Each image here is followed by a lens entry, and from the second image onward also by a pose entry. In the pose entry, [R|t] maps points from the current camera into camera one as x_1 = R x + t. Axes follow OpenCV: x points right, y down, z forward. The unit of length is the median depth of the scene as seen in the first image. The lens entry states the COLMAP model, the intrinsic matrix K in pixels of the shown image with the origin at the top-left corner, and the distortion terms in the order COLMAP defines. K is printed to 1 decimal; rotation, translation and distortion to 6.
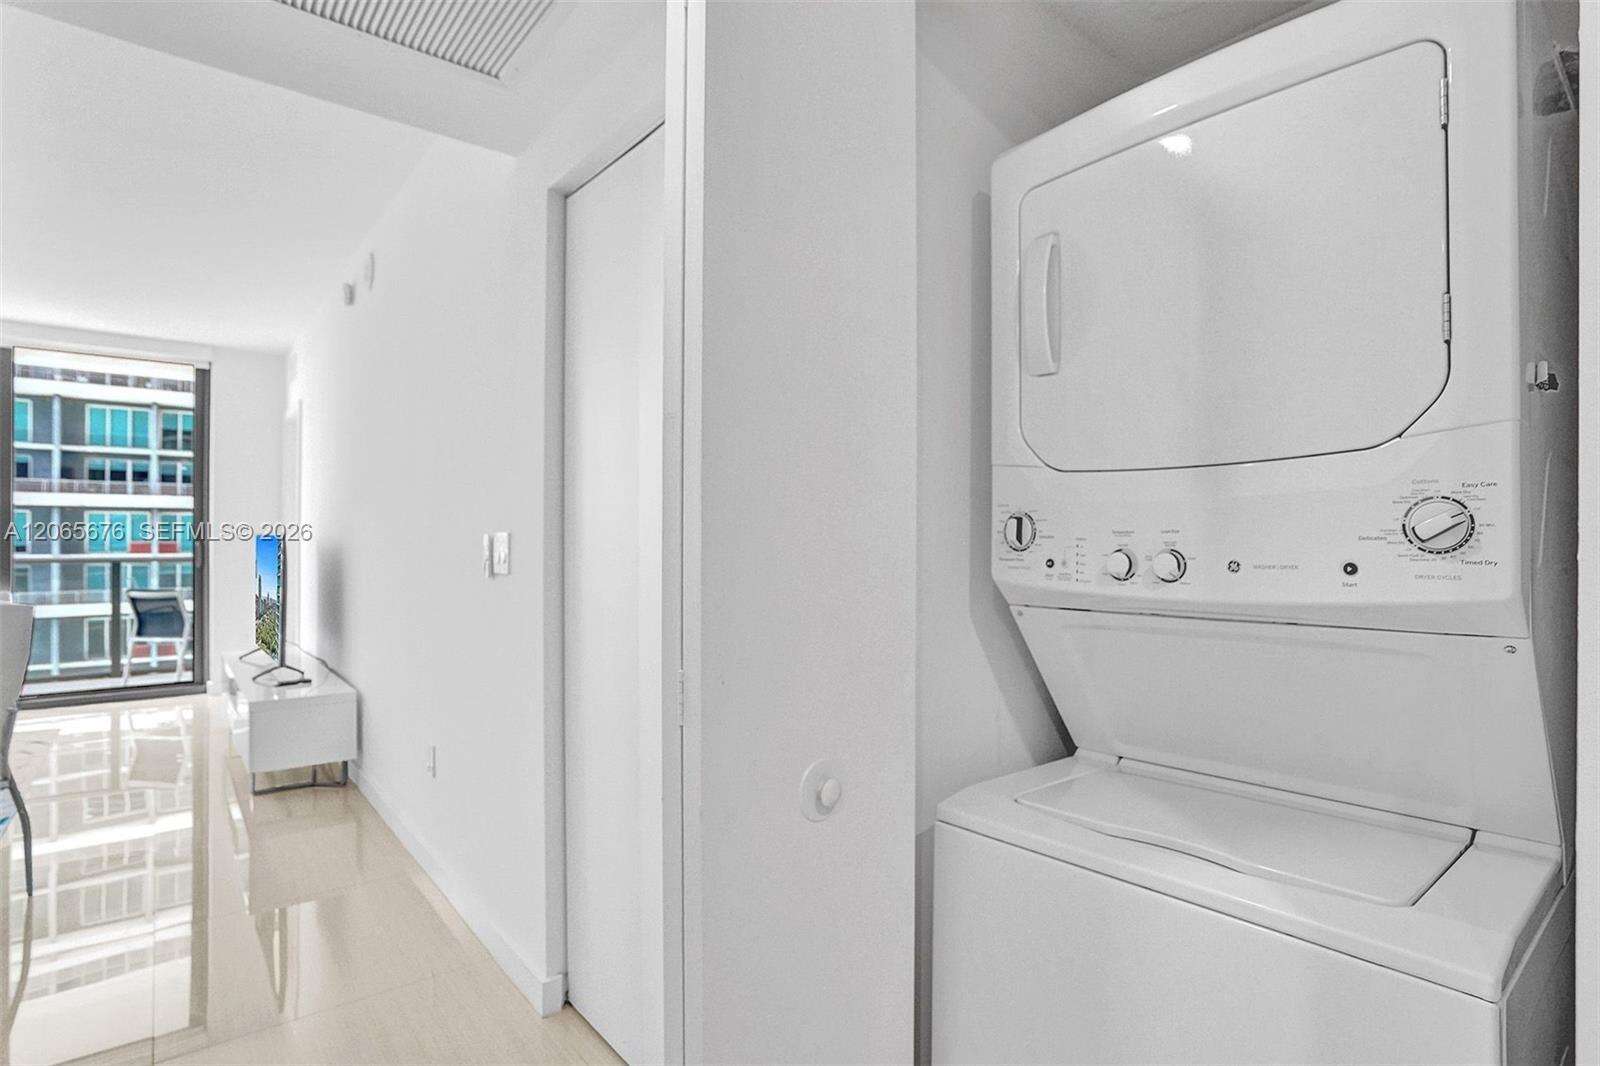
lens RADIAL K [[820.5, 0, 797.7], [0, 820.5, 534.8], [0, 0, 1]] dist [-0.043928, 0.021651]
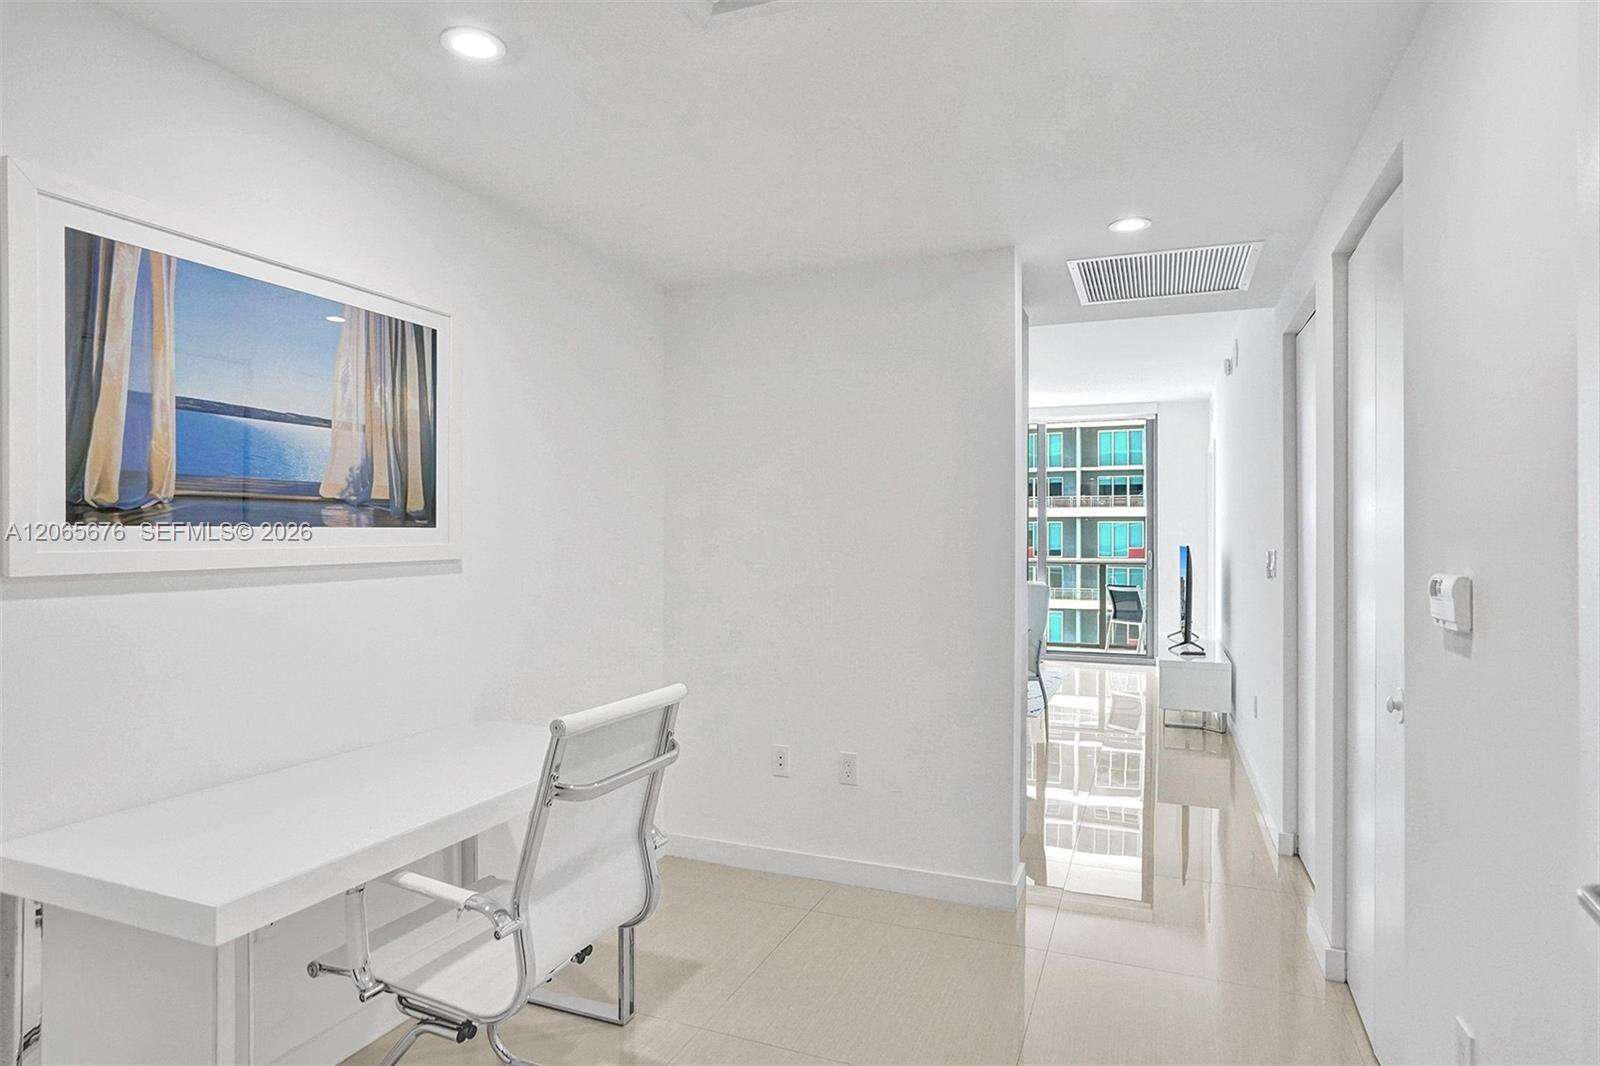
lens RADIAL K [[895.0, 0, 804.9], [0, 895.0, 524.9], [0, 0, 1]] dist [-0.038272, 0.000471]
pose [[0.501217, -0.012346, -0.865234, 0.214815], [-0.004374, 0.999849, -0.016800, -0.005343], [0.865311, 0.012205, 0.501087, -0.201473]]
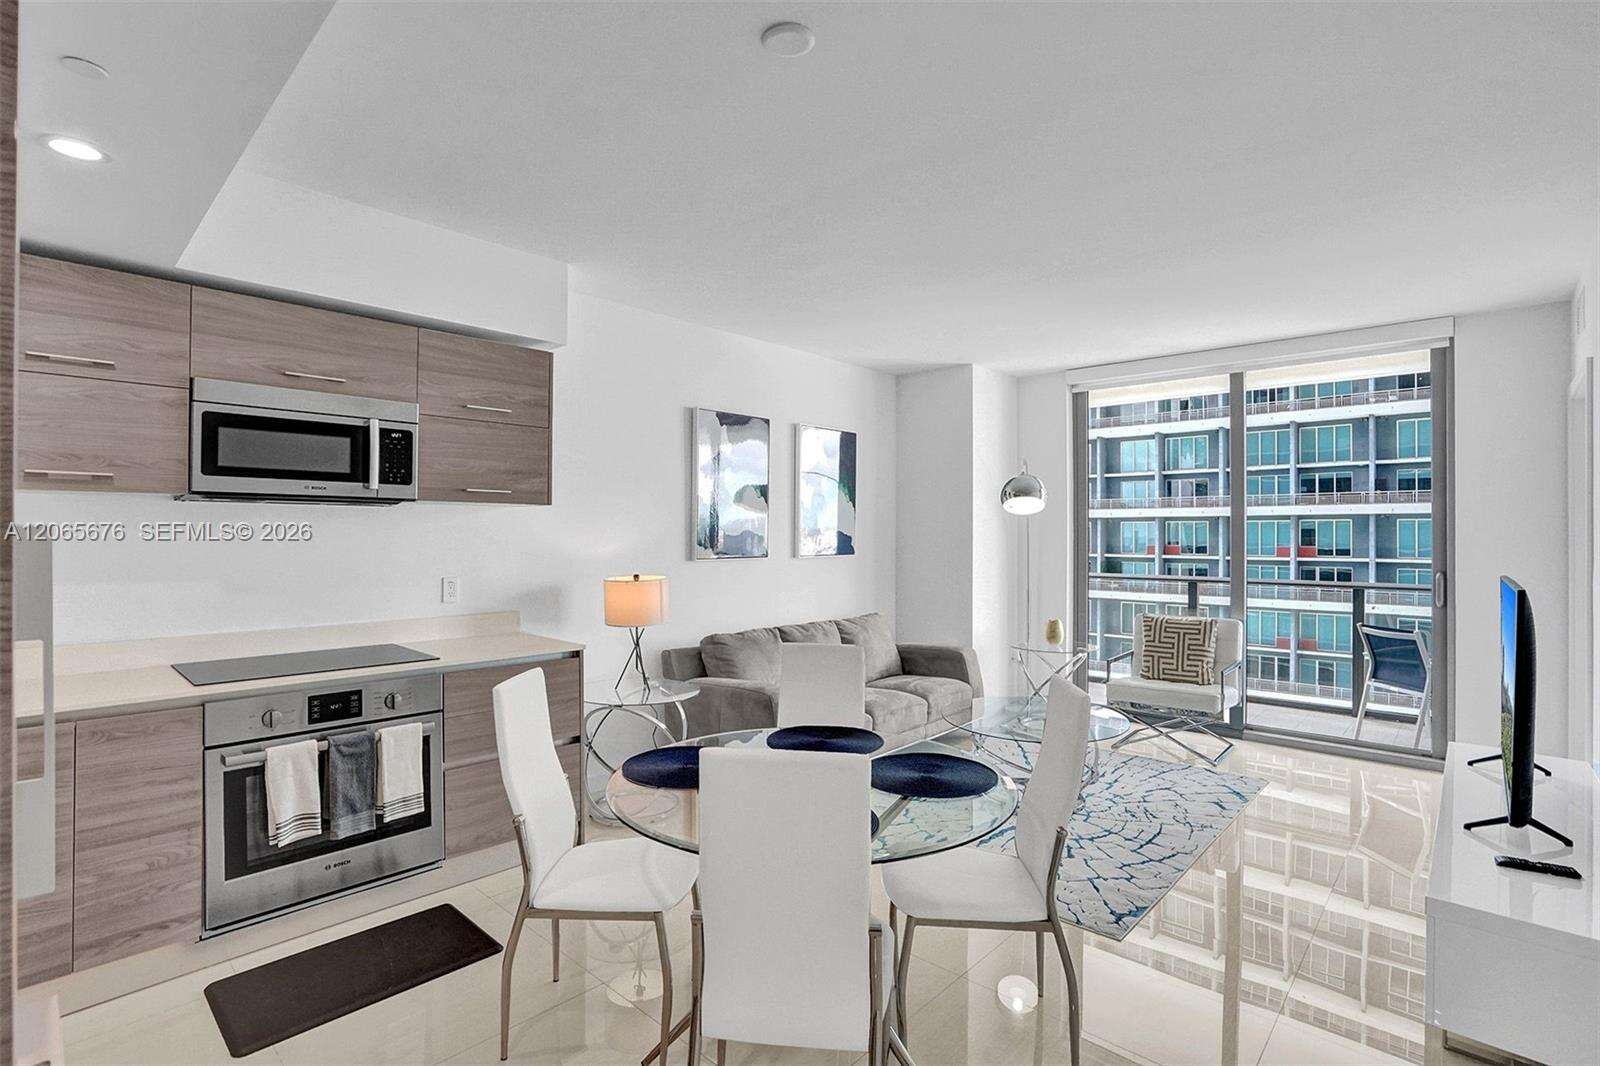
lens RADIAL K [[768.0, 0, 798.3], [0, 768.0, 527.4], [0, 0, 1]] dist [-0.057715, 0.027684]
pose [[0.161117, -0.012050, -0.986862, -0.127039], [-0.001630, 0.999921, -0.012475, -0.023944], [0.986934, 0.003619, 0.161085, 0.257457]]
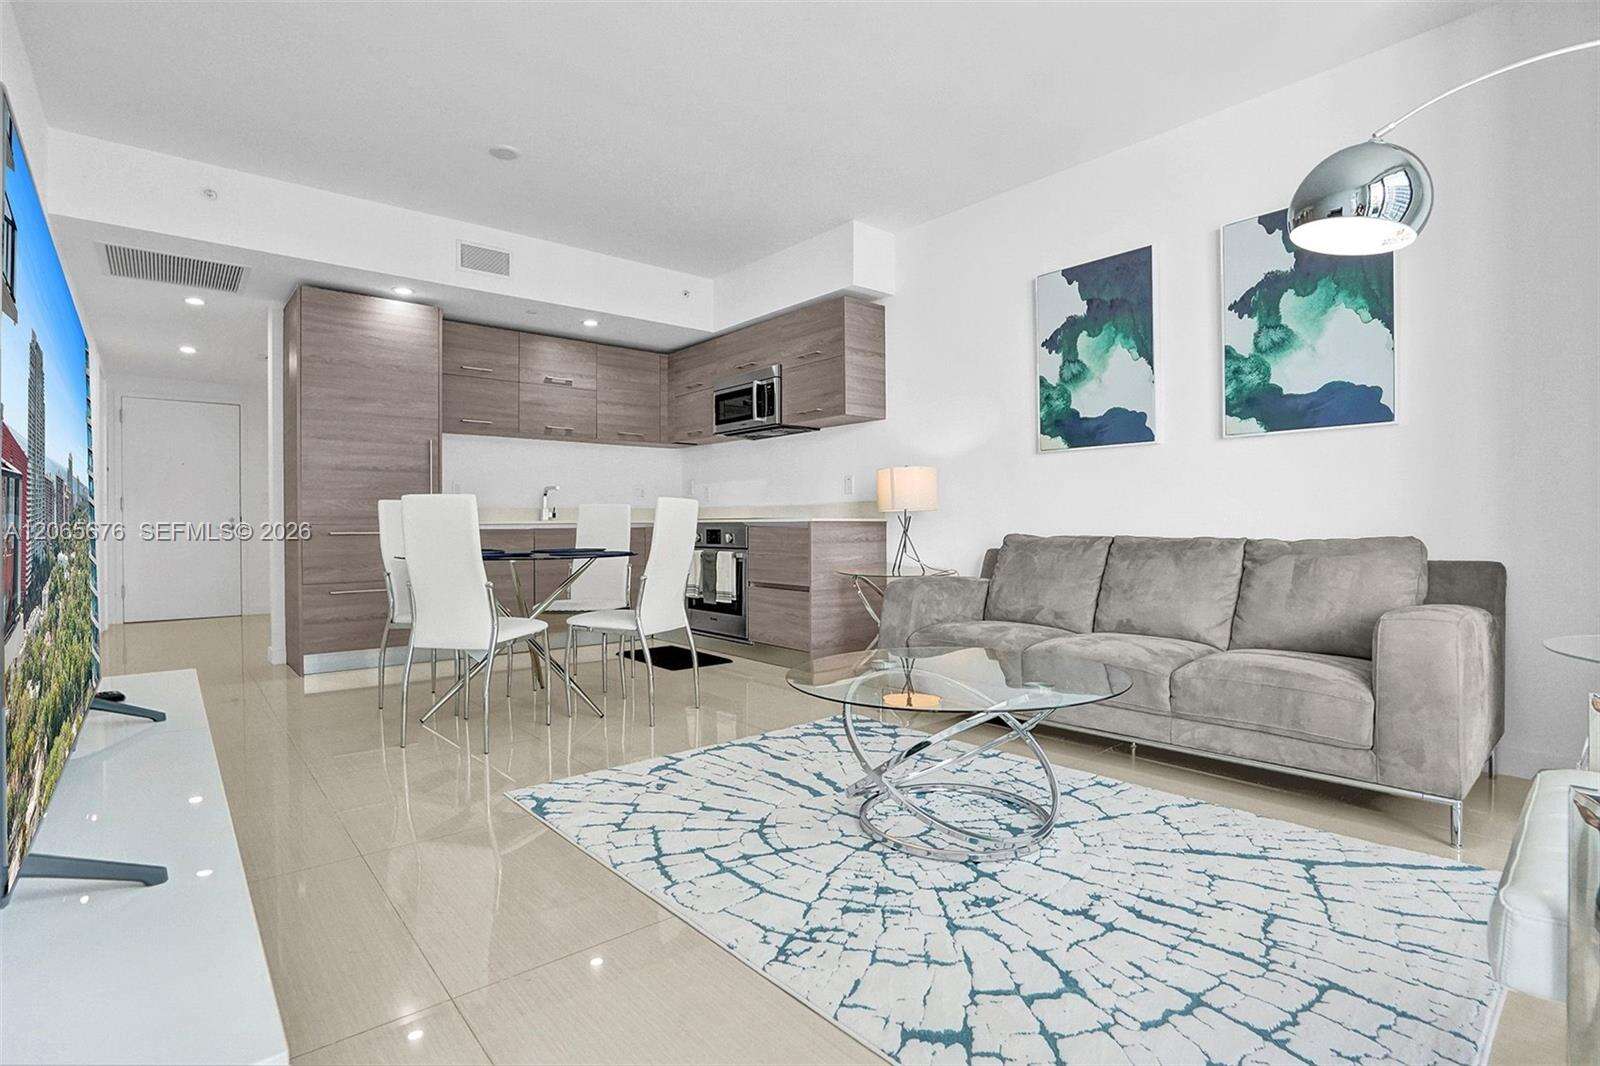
lens RADIAL K [[768.1, 0, 796.1], [0, 768.1, 533.4], [0, 0, 1]] dist [-0.069671, 0.028404]
pose [[-0.999331, -0.001546, -0.036534, -0.597674], [-0.001857, 0.999962, 0.008482, 0.053046], [0.036519, 0.008544, -0.999296, 0.843076]]
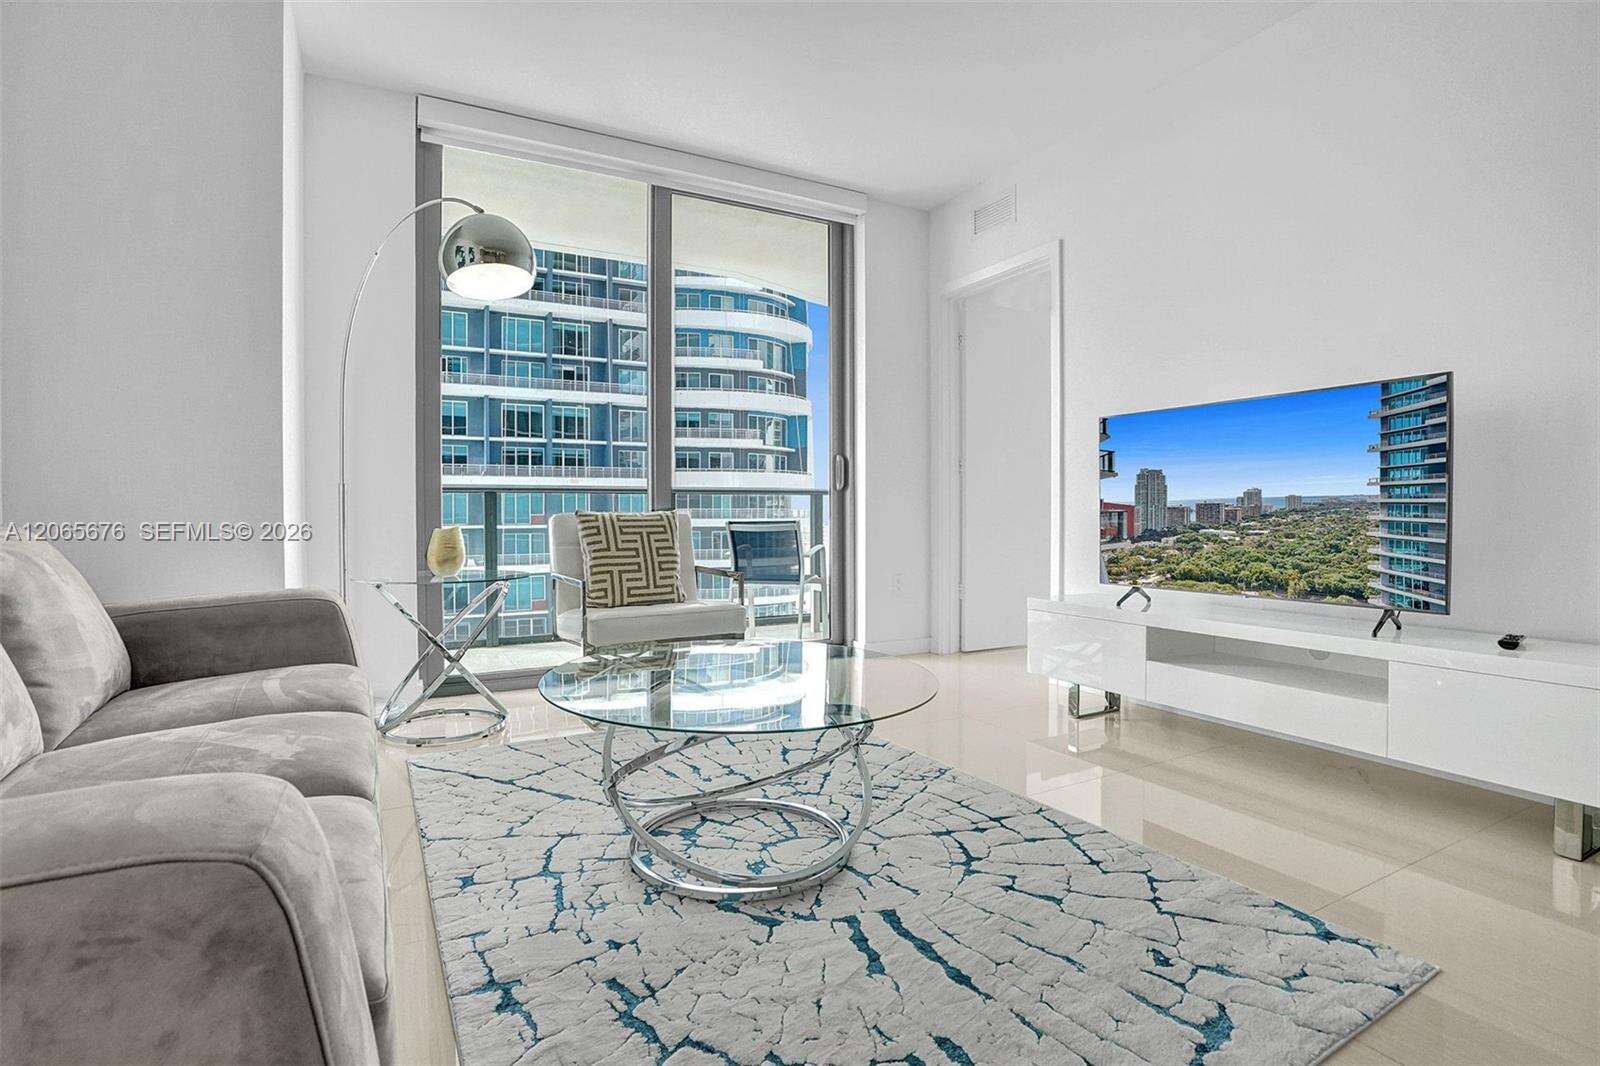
lens RADIAL K [[768.0, 0, 798.3], [0, 768.0, 527.4], [0, 0, 1]] dist [-0.057715, 0.027684]
pose [[0.987253, 0.000562, -0.159159, -0.611684], [0.001920, 0.999879, 0.015440, 0.056887], [0.159149, -0.015549, 0.987132, 0.259018]]
